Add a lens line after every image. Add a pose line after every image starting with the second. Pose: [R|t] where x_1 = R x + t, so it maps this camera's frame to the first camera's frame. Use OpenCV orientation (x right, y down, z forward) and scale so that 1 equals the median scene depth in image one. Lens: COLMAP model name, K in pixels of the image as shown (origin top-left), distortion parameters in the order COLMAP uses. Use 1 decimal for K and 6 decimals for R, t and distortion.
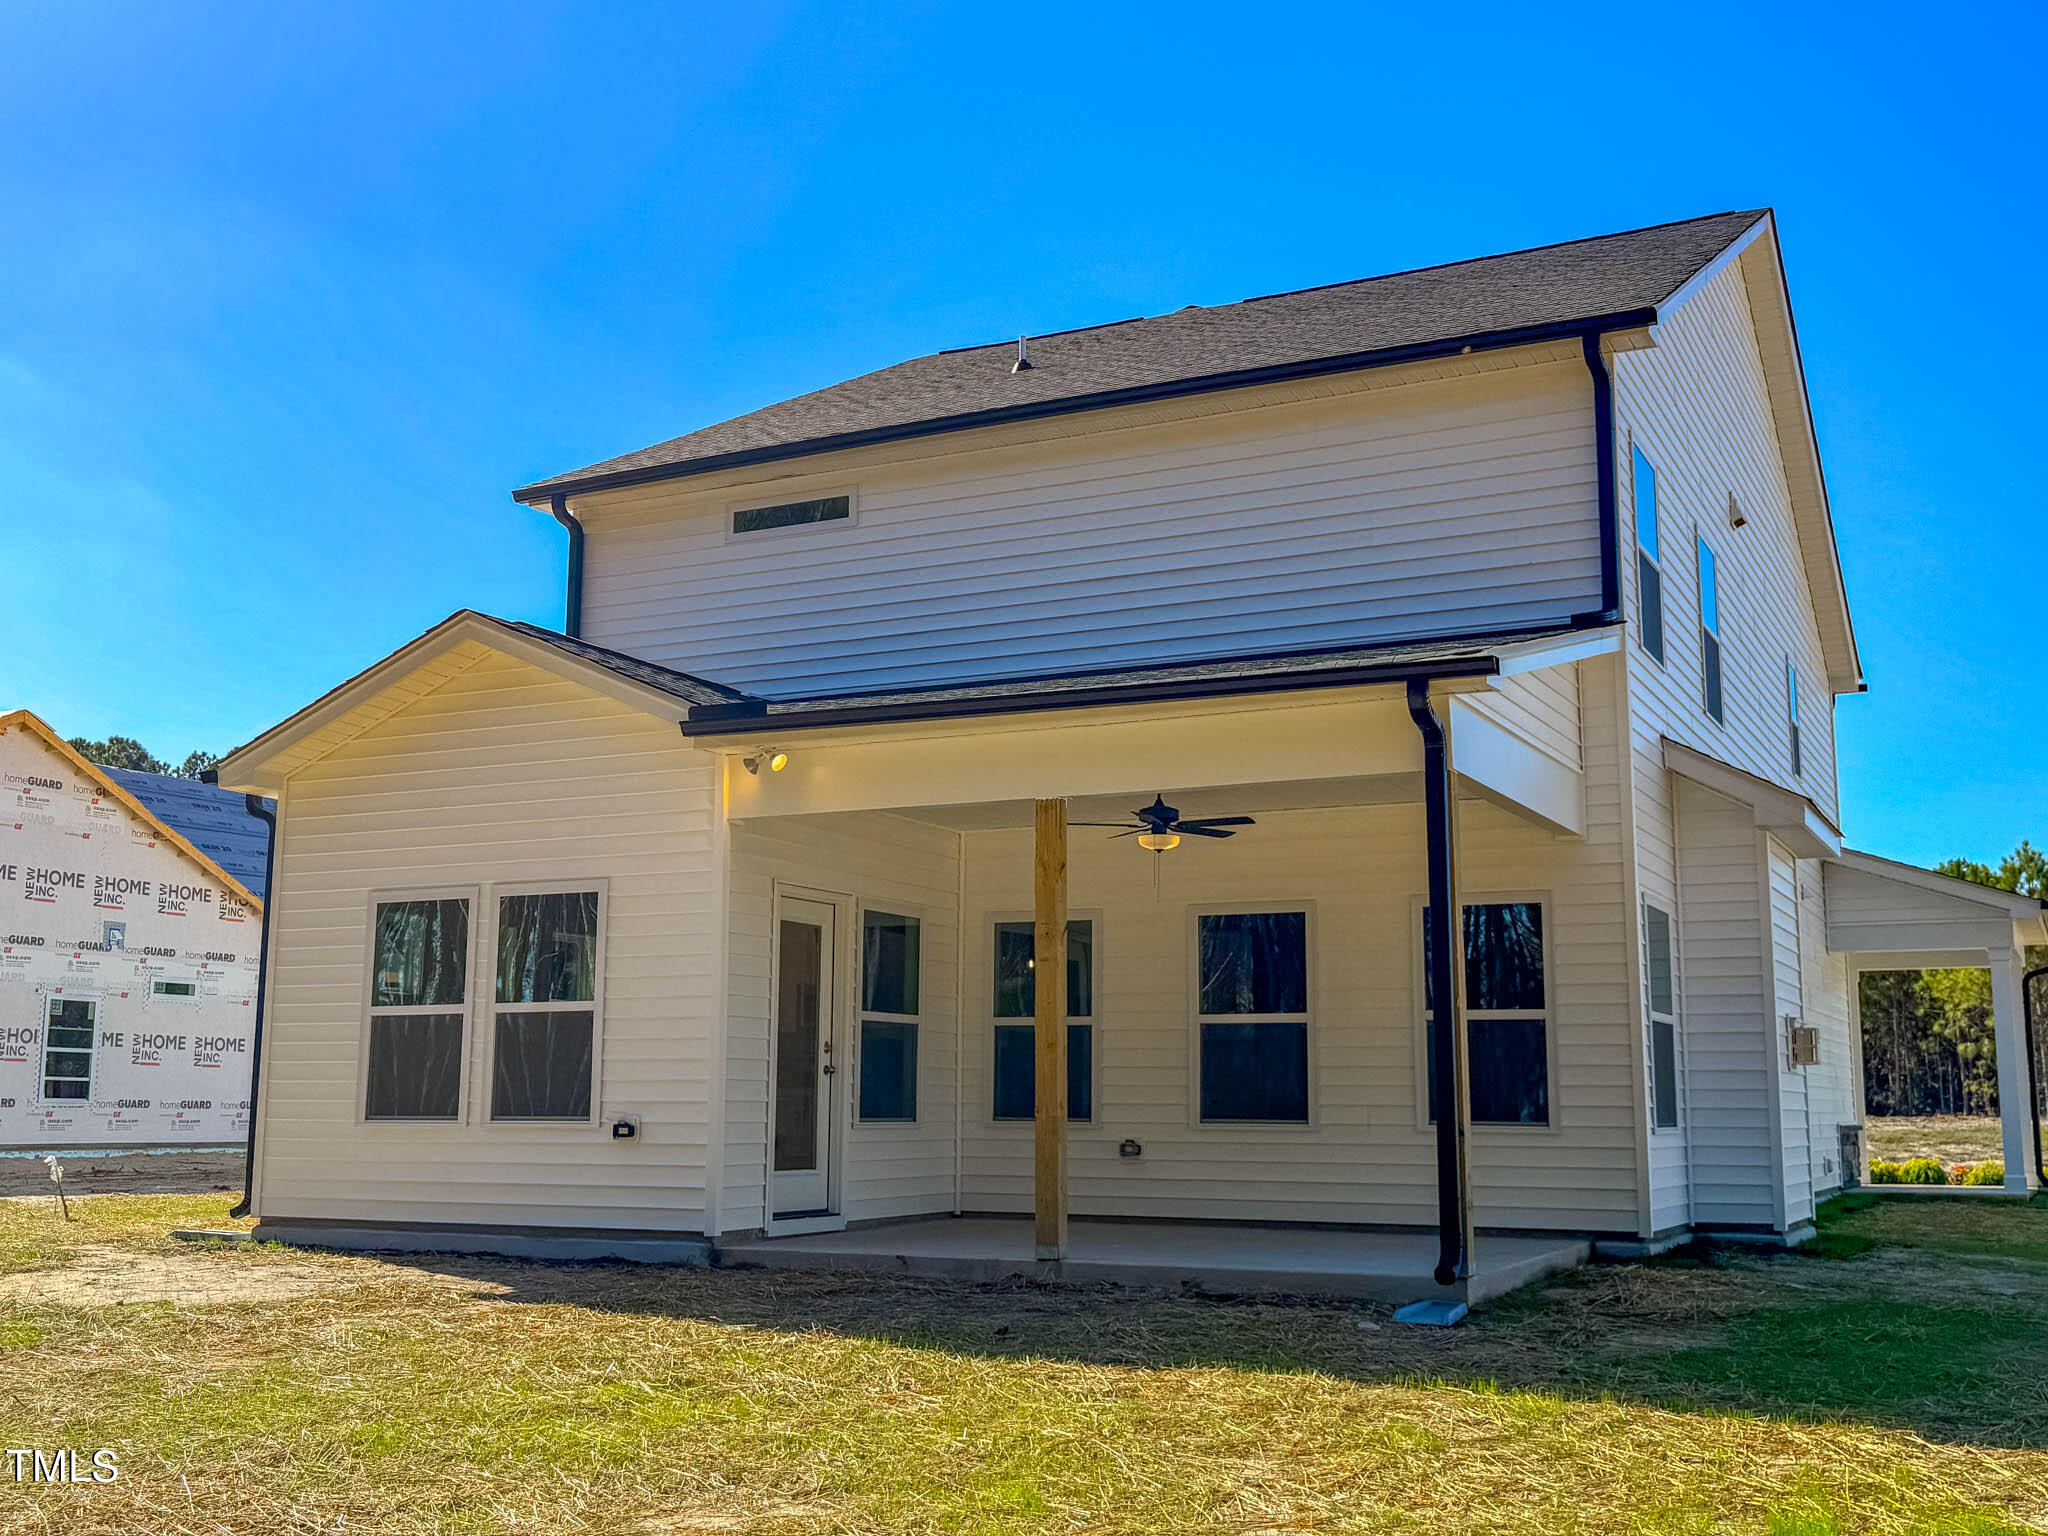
lens RADIAL K [[2121.4, 0, 1024.0], [0, 2121.4, 768.0], [0, 0, 1]] dist [-0.008716, -0.003889]
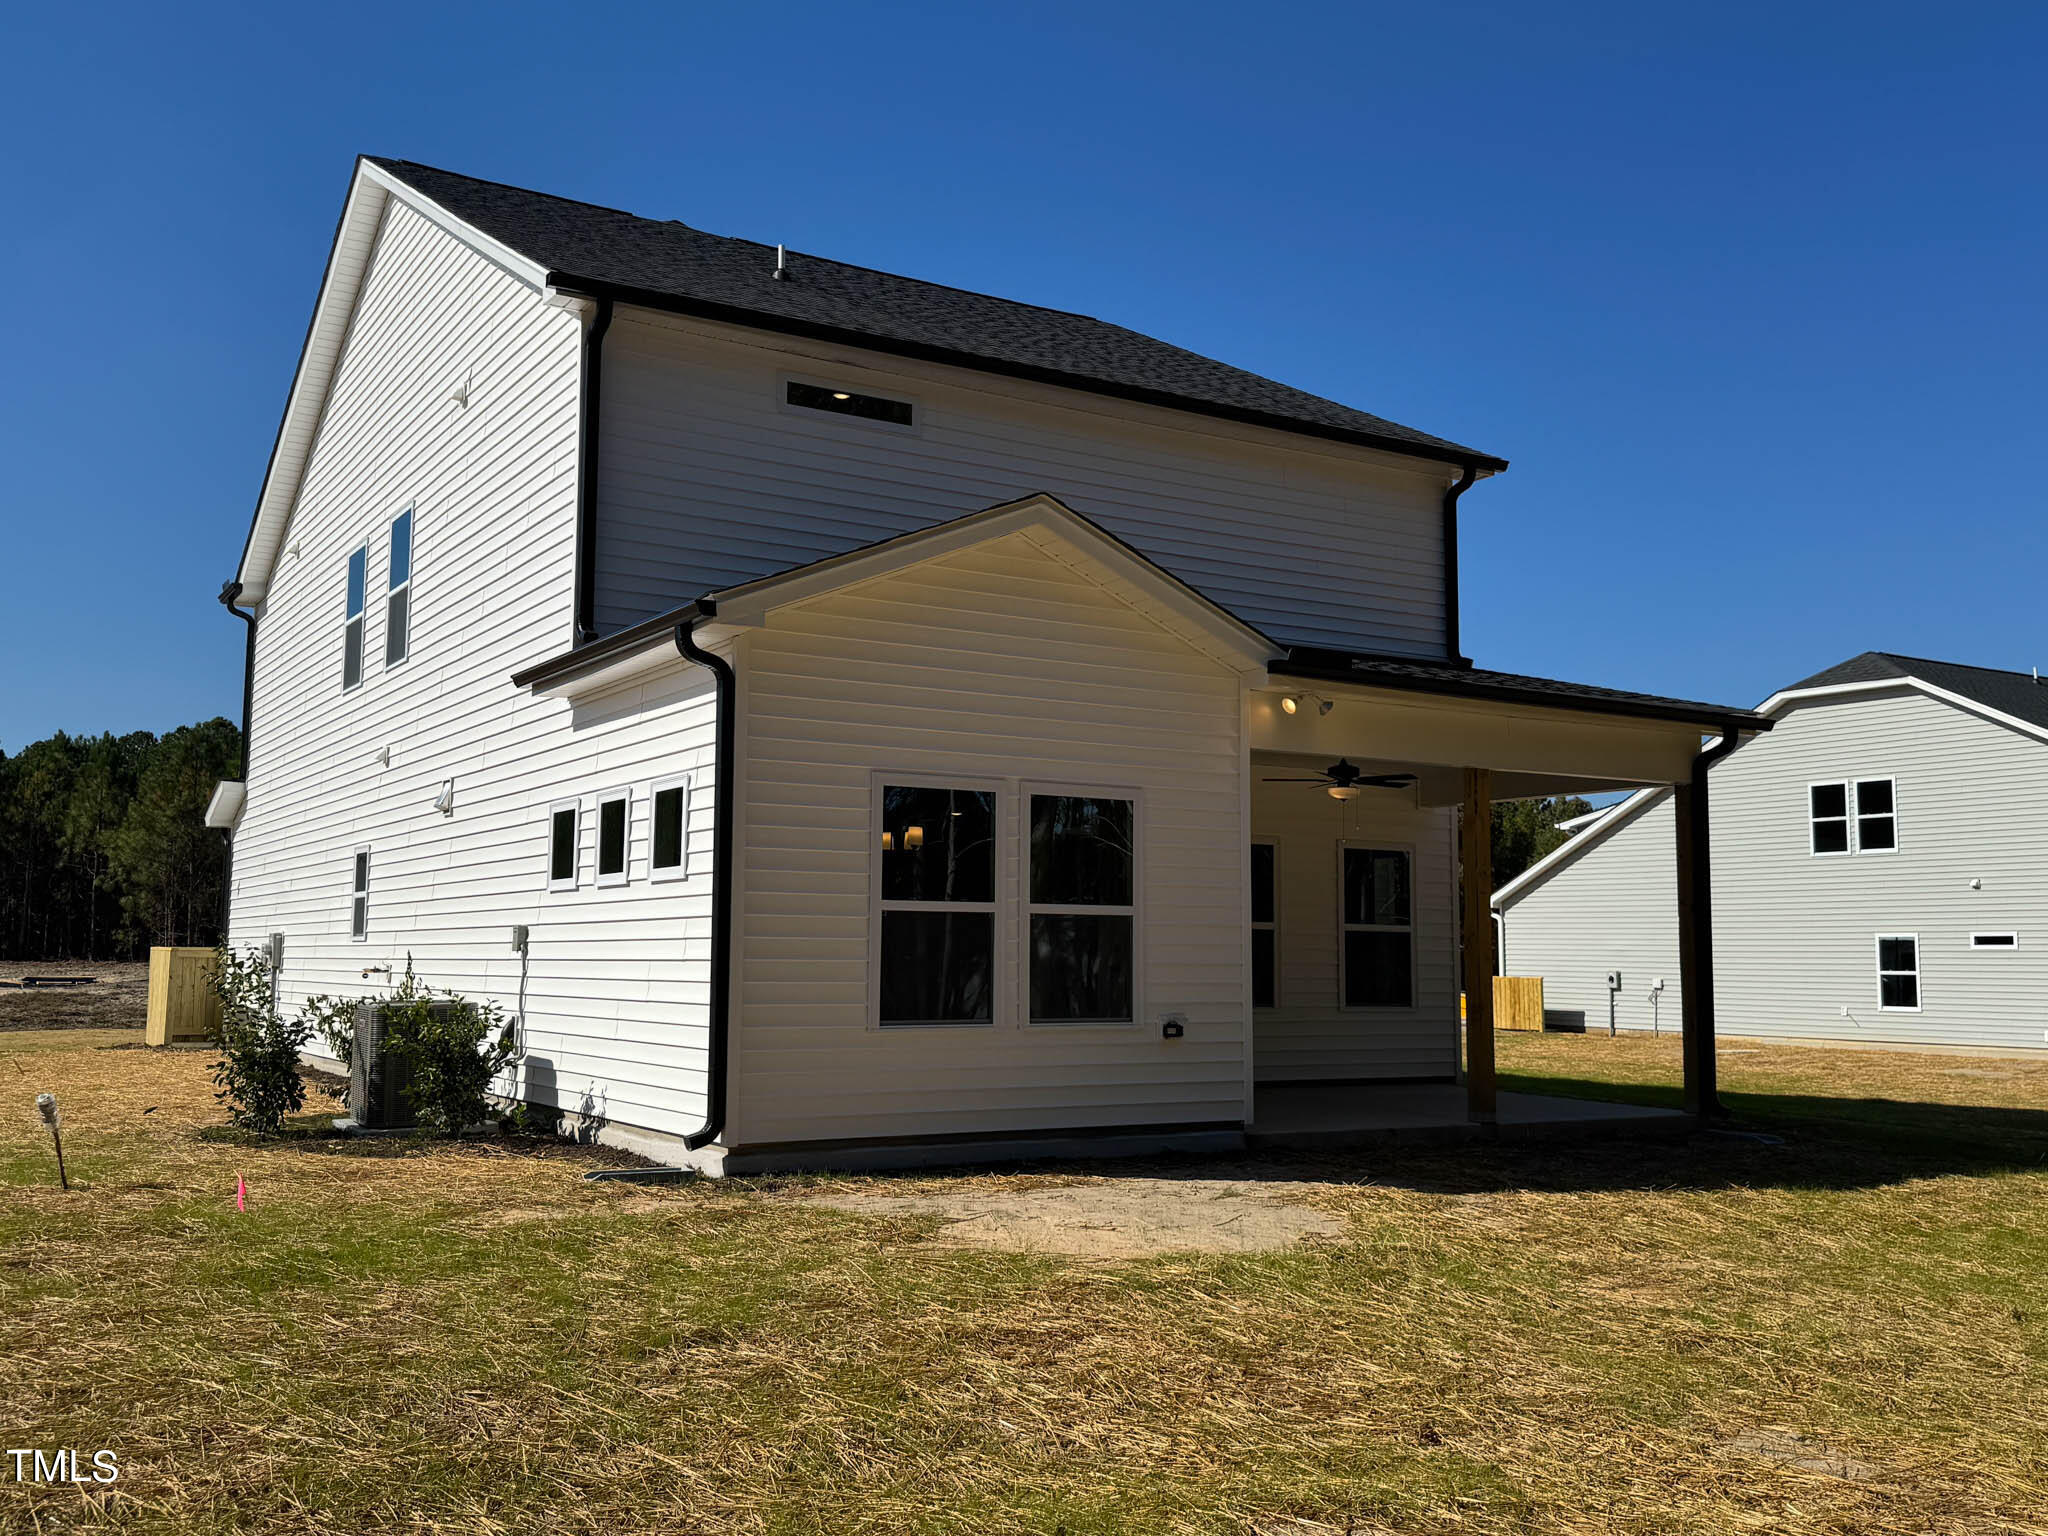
lens RADIAL K [[1849.5, 0, 1024.0], [0, 1849.5, 768.0], [0, 0, 1]] dist [0.140943, 0.002318]
pose [[0.528818, 0.082669, 0.844699, -0.969217], [-0.139036, 0.990238, -0.009871, 0.057604], [-0.837269, -0.112224, 0.535150, 0.546668]]
